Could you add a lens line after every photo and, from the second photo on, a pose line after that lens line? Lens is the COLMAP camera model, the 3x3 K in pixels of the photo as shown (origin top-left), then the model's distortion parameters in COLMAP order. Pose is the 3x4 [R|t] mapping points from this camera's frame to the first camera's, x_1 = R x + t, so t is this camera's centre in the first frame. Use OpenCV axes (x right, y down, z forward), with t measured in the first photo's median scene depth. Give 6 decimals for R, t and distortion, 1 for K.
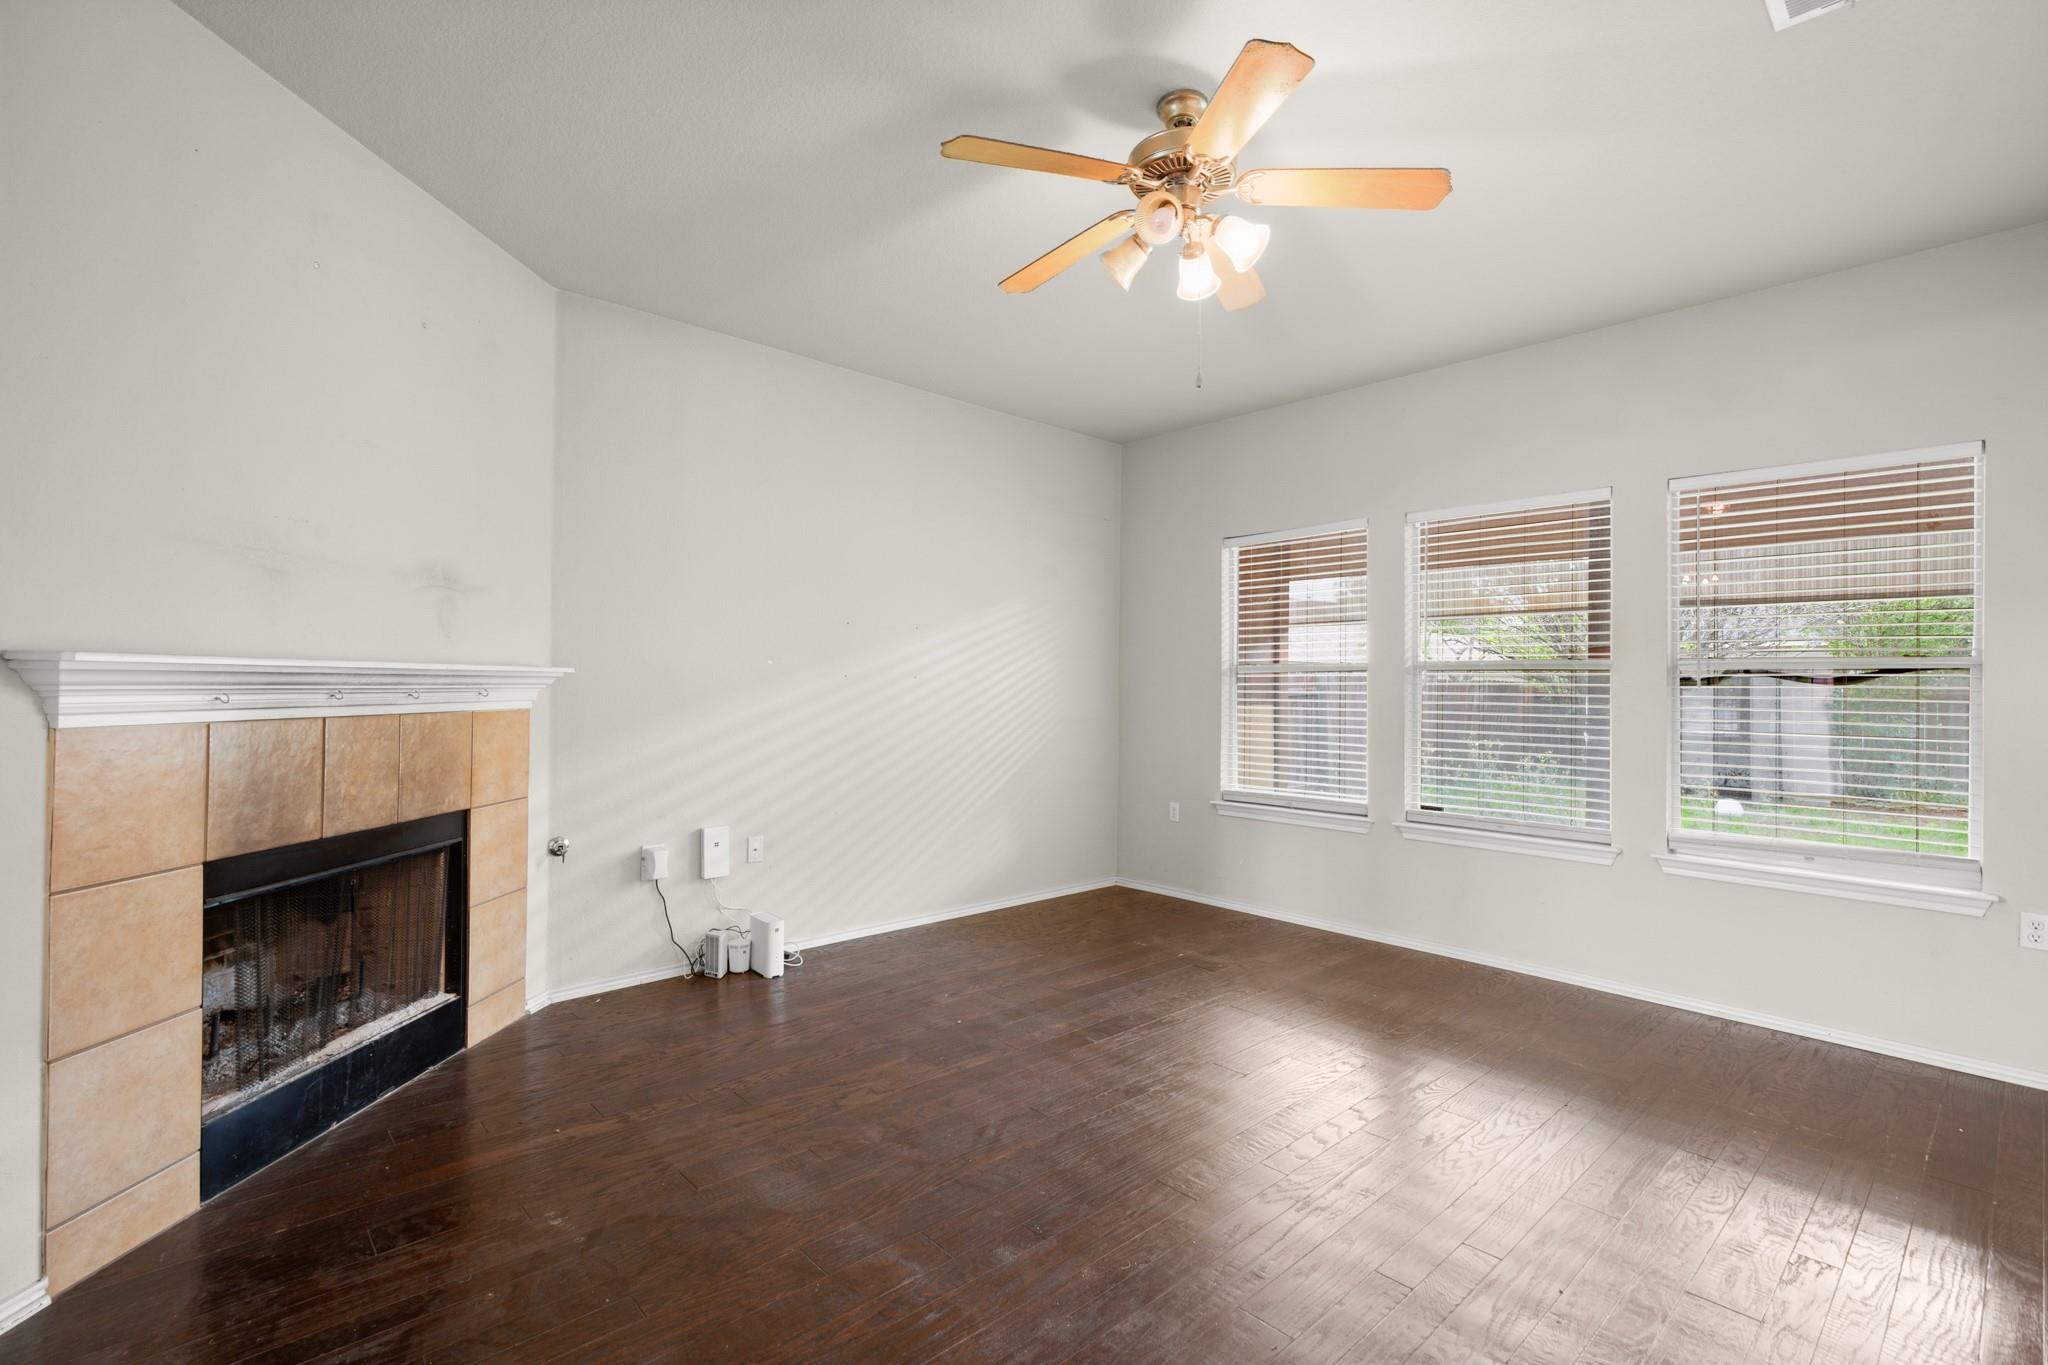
lens RADIAL K [[933.4, 0, 1047.3], [0, 933.4, 674.0], [0, 0, 1]] dist [-0.000904, -0.001385]
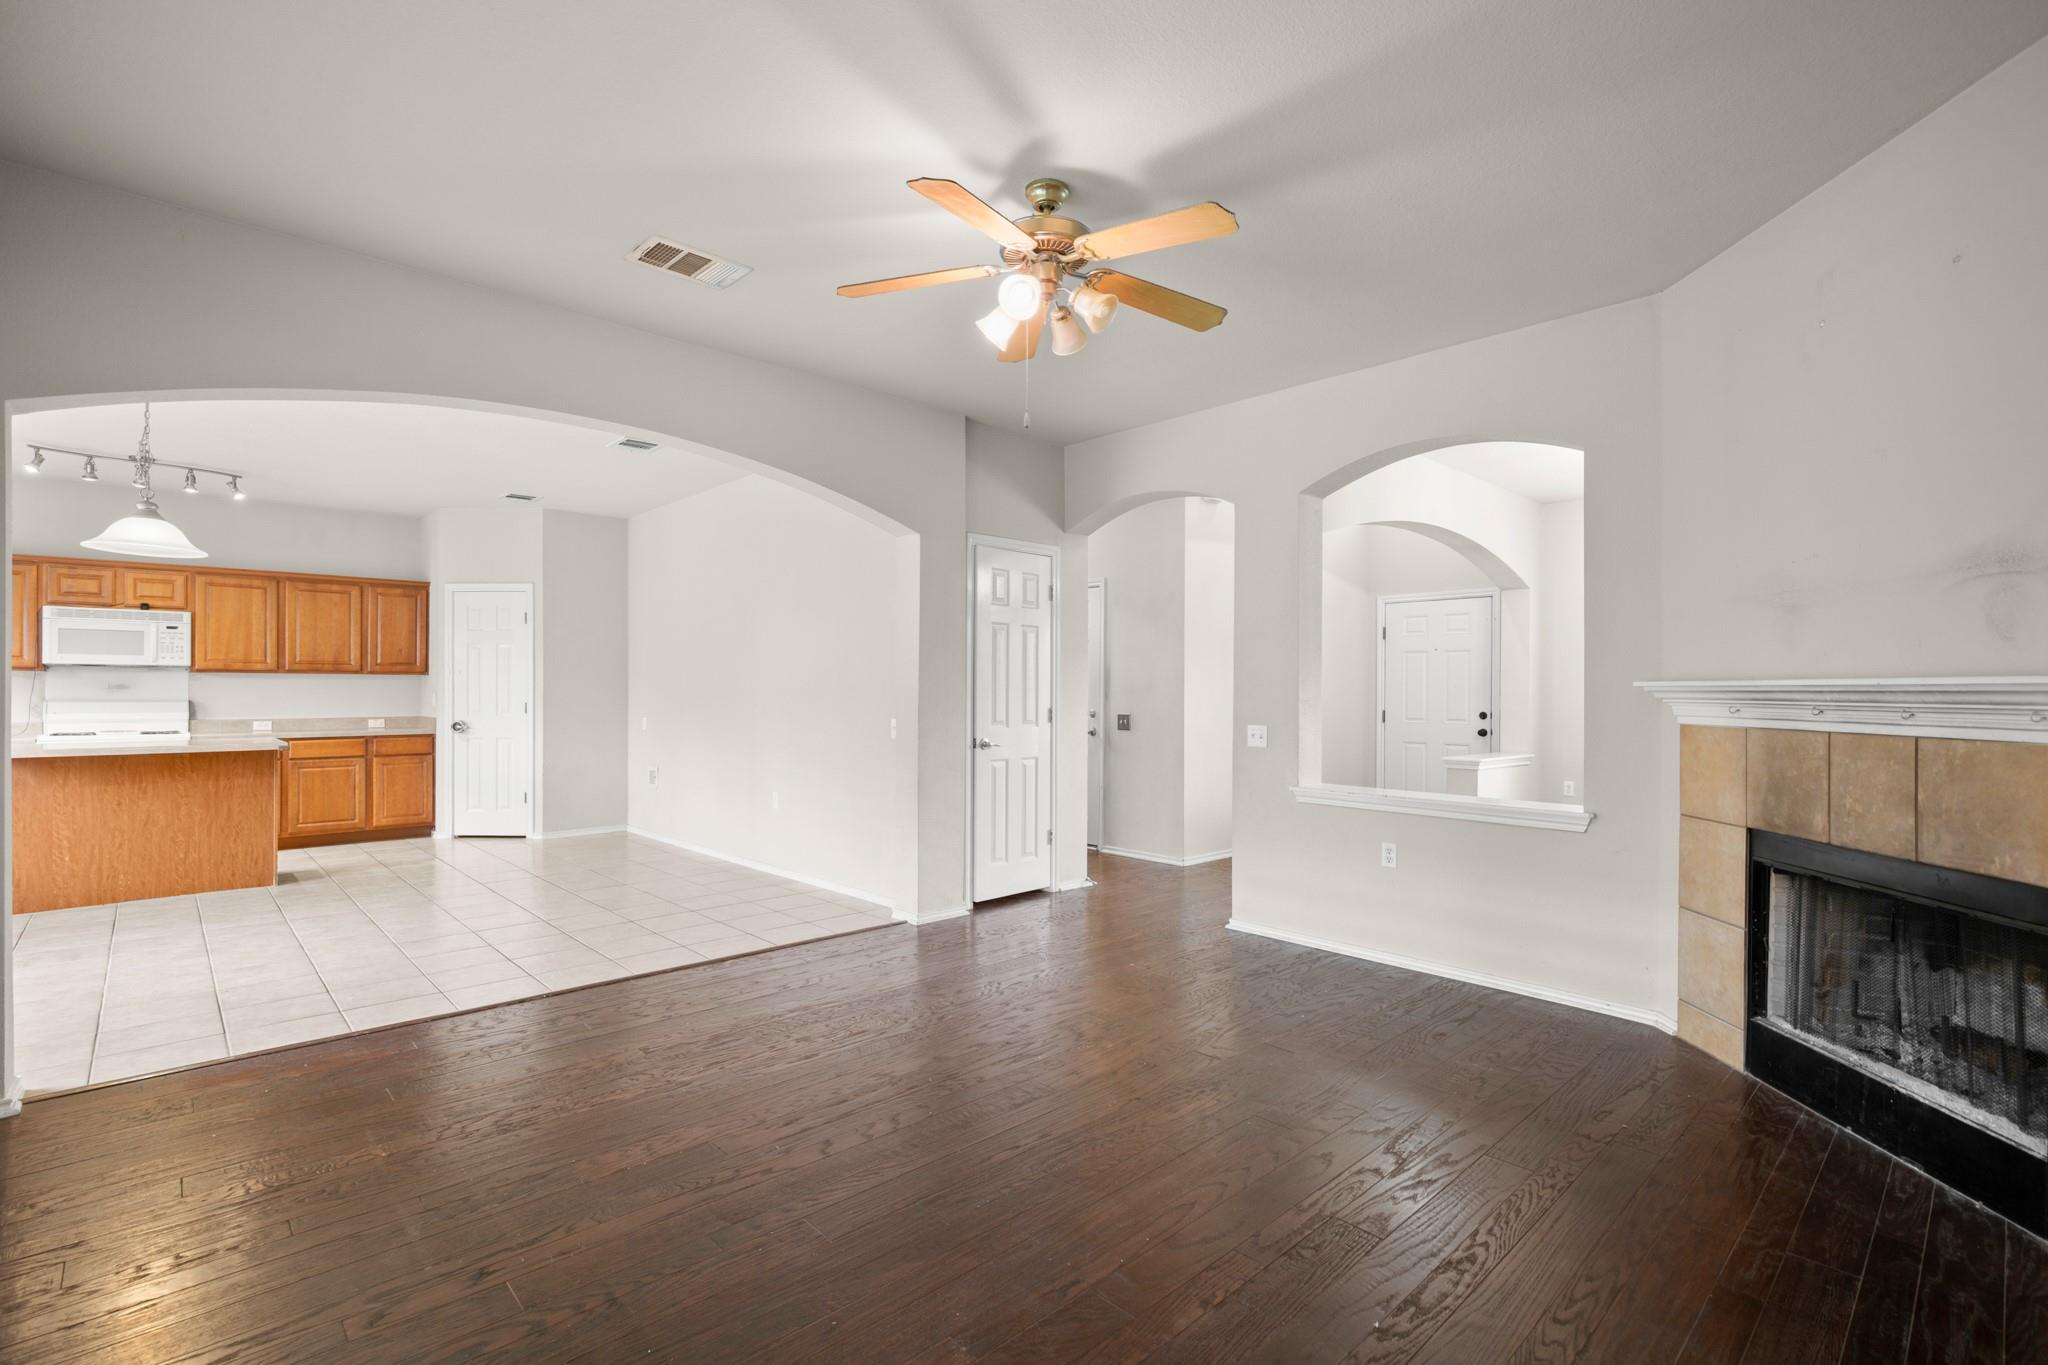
lens RADIAL K [[933.4, 0, 1025.4], [0, 933.4, 687.8], [0, 0, 1]] dist [-0.000904, -0.001385]
pose [[-0.999829, -0.015048, 0.010761, 0.109544], [-0.015172, 0.999818, -0.011582, 0.016810], [-0.010584, -0.011743, -0.999875, 1.588672]]
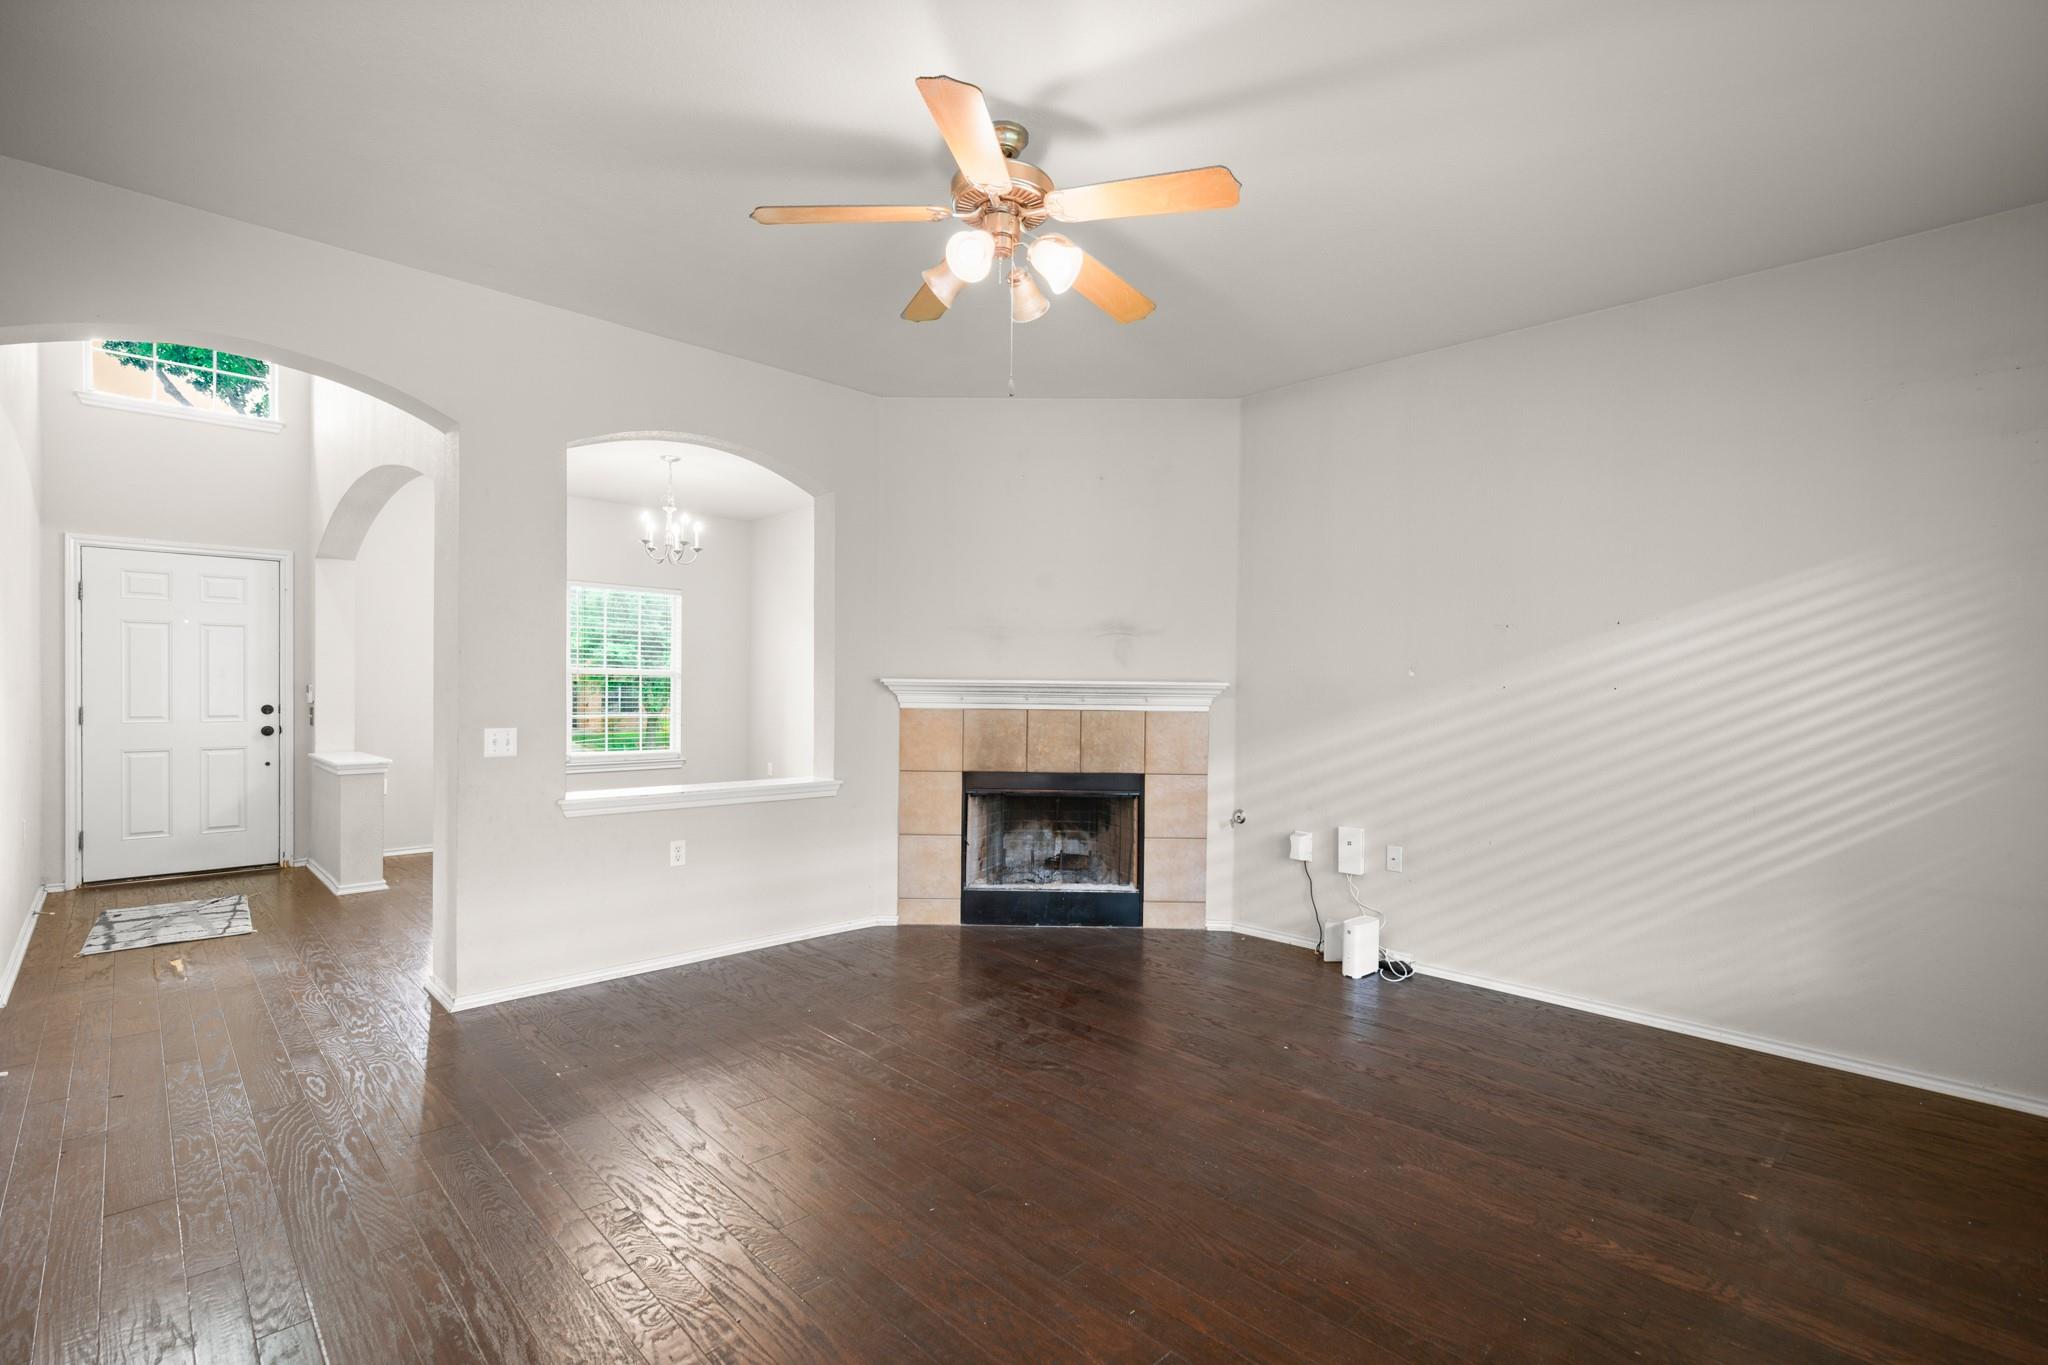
lens RADIAL K [[933.4, 0, 1032.4], [0, 933.4, 694.2], [0, 0, 1]] dist [-0.000904, -0.001385]
pose [[0.013771, -0.001502, -0.999904, 0.879611], [-0.000254, 0.999999, -0.001505, 0.013550], [0.999905, 0.000275, 0.013771, 0.748321]]
